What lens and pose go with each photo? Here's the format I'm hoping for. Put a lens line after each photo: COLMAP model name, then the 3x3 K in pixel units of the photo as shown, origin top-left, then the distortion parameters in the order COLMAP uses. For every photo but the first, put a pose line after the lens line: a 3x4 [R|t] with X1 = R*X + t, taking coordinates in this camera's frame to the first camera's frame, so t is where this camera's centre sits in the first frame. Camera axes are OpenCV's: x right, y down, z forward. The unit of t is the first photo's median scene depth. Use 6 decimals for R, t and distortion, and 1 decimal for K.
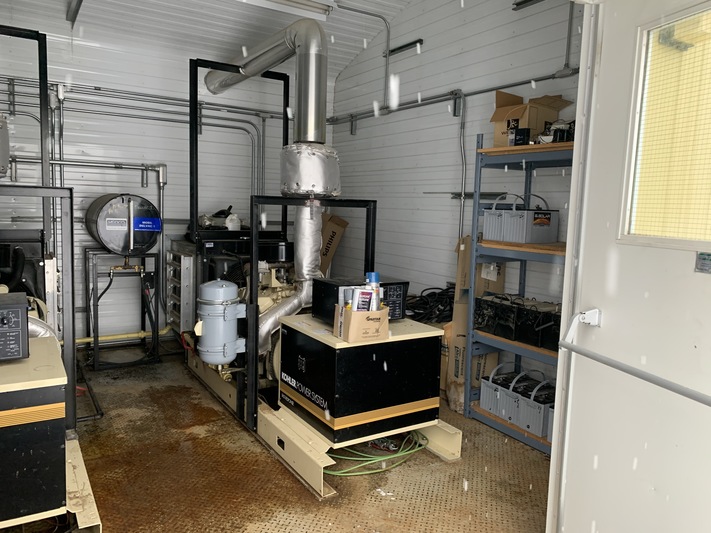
lens RADIAL K [[537.6, 0, 373.3], [0, 537.6, 243.3], [0, 0, 1]] dist [0.072193, -0.084757]
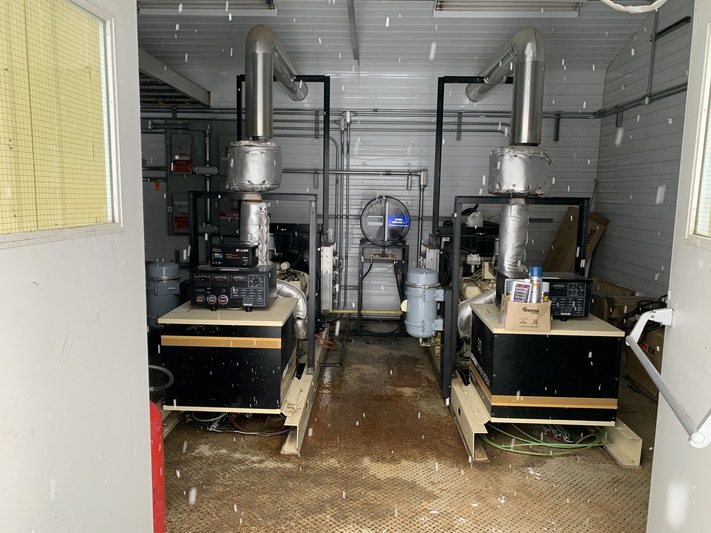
lens RADIAL K [[537.6, 0, 373.3], [0, 537.6, 243.3], [0, 0, 1]] dist [0.072193, -0.084757]
pose [[0.847631, 0.030398, -0.529715, 0.223070], [-0.027886, 0.999530, 0.012737, 0.001909], [0.529853, 0.003975, 0.848080, -0.058860]]
